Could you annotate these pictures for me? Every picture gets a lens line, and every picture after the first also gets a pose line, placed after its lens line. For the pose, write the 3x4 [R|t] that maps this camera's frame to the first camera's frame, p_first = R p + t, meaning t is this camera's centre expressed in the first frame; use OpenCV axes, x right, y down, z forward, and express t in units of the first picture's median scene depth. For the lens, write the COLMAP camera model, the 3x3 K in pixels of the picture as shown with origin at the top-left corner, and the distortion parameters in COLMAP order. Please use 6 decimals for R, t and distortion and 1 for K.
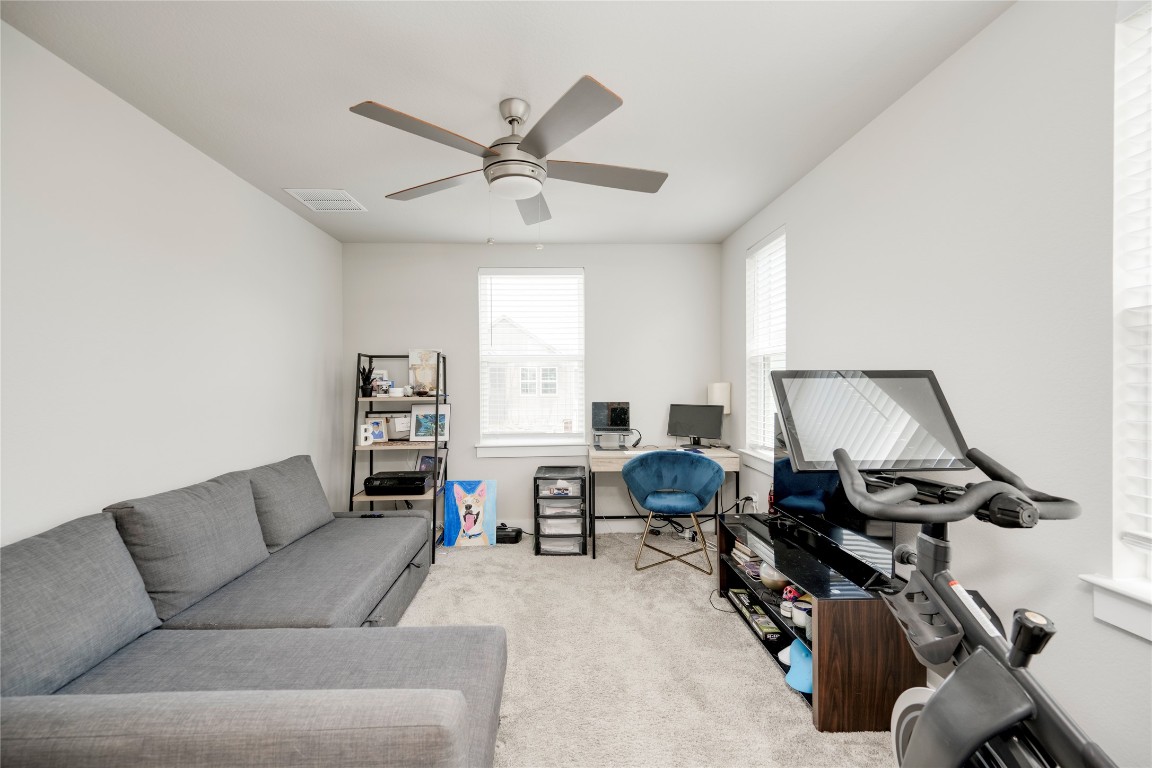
lens RADIAL K [[455.8, 0, 572.4], [0, 455.8, 389.4], [0, 0, 1]] dist [0.002595, 0.000087]
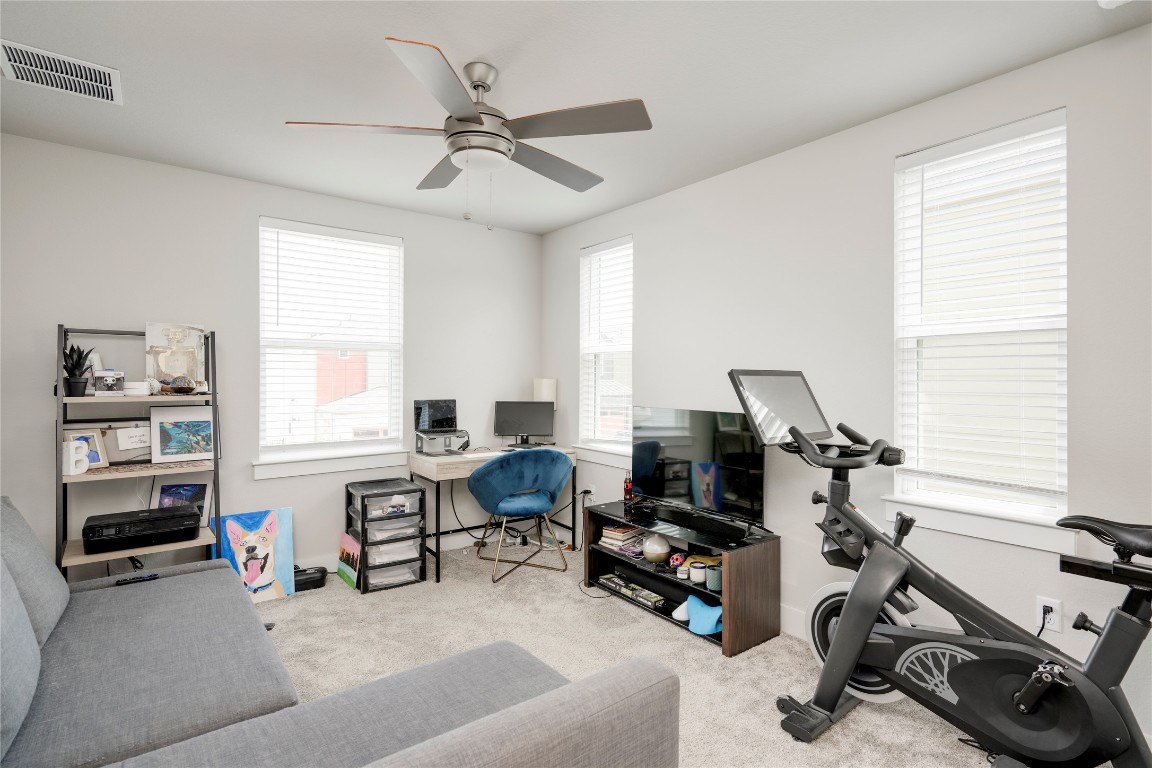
lens RADIAL K [[551.6, 0, 572.6], [0, 551.6, 379.7], [0, 0, 1]] dist [-0.002385, -0.000207]
pose [[0.815438, 0.008279, 0.578786, -0.334407], [-0.000779, 0.999912, -0.013206, 0.003939], [-0.578844, 0.010318, 0.815373, 0.004402]]
